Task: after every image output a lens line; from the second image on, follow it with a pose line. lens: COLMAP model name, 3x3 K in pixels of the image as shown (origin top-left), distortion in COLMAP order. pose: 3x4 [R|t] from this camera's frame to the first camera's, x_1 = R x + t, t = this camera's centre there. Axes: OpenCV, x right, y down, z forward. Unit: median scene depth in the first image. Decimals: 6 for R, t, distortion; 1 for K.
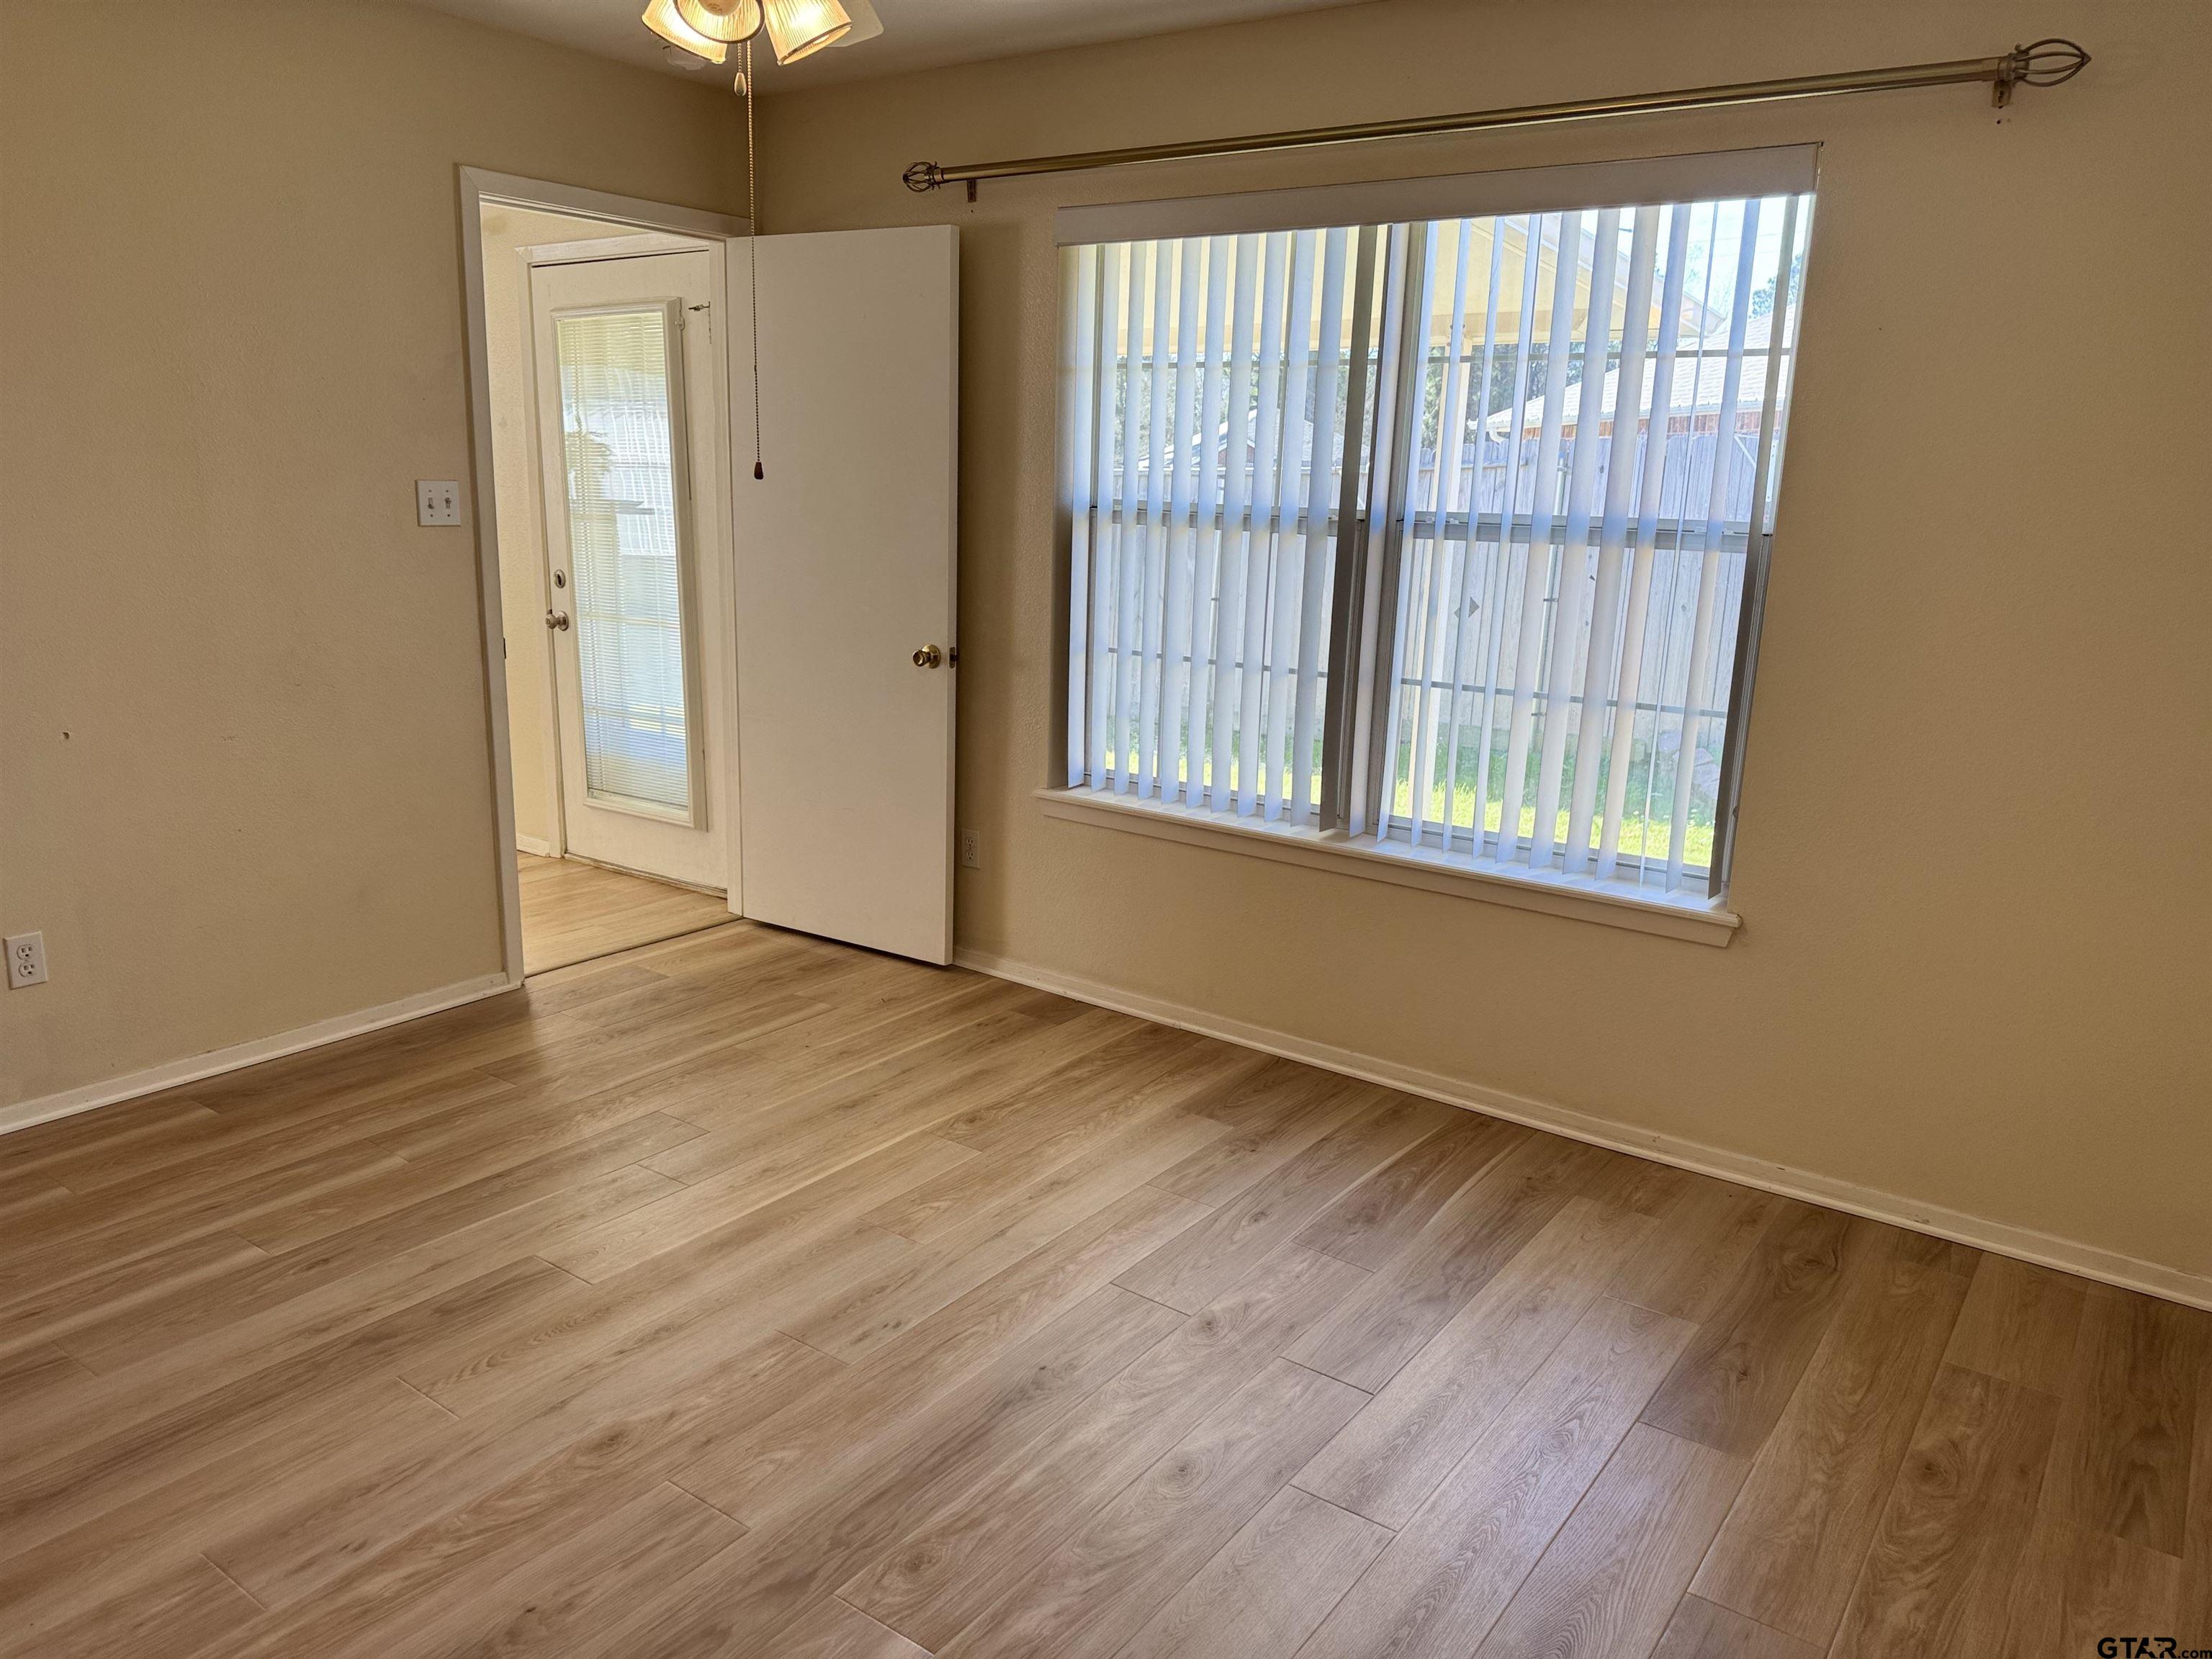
lens RADIAL K [[1540.8, 0, 1112.7], [0, 1540.8, 832.1], [0, 0, 1]] dist [0.000976, -0.004322]
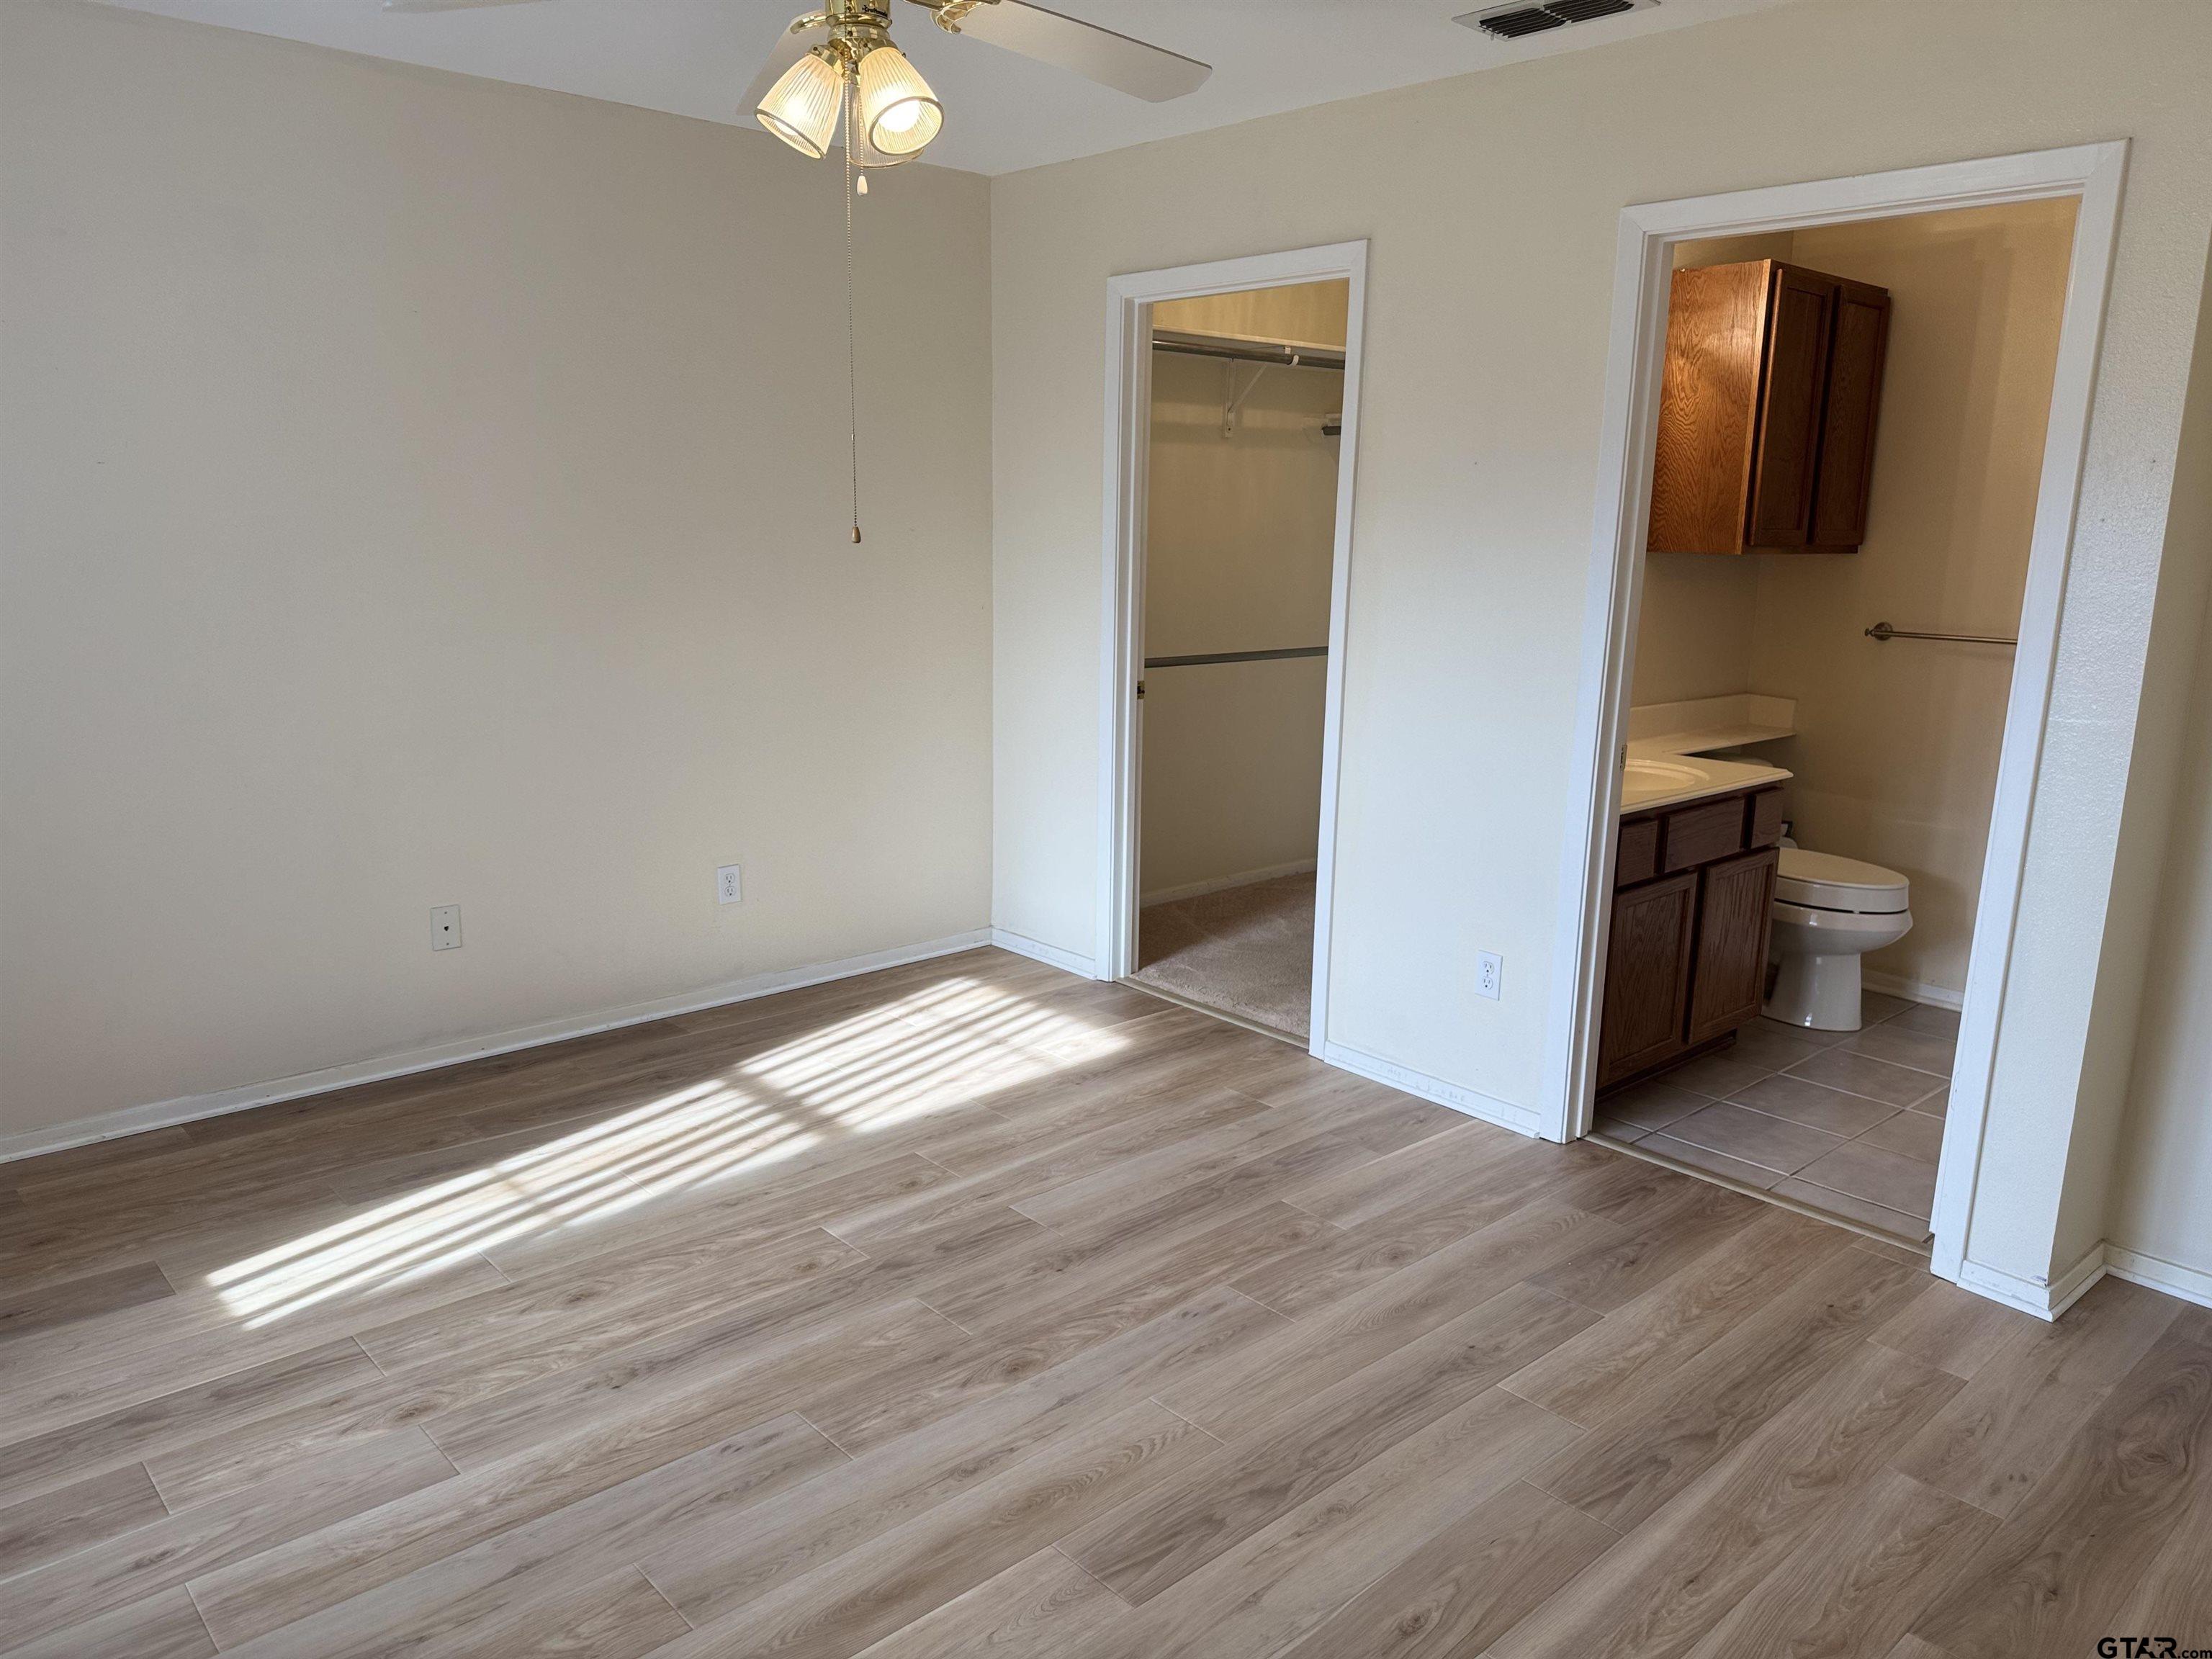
lens RADIAL K [[1540.8, 0, 1107.3], [0, 1540.8, 826.1], [0, 0, 1]] dist [0.000976, -0.004322]
pose [[-0.977385, -0.090063, 0.191330, -0.584190], [0.000388, 0.904007, 0.427518, -0.475611], [-0.211468, 0.417924, -0.883528, 1.859767]]
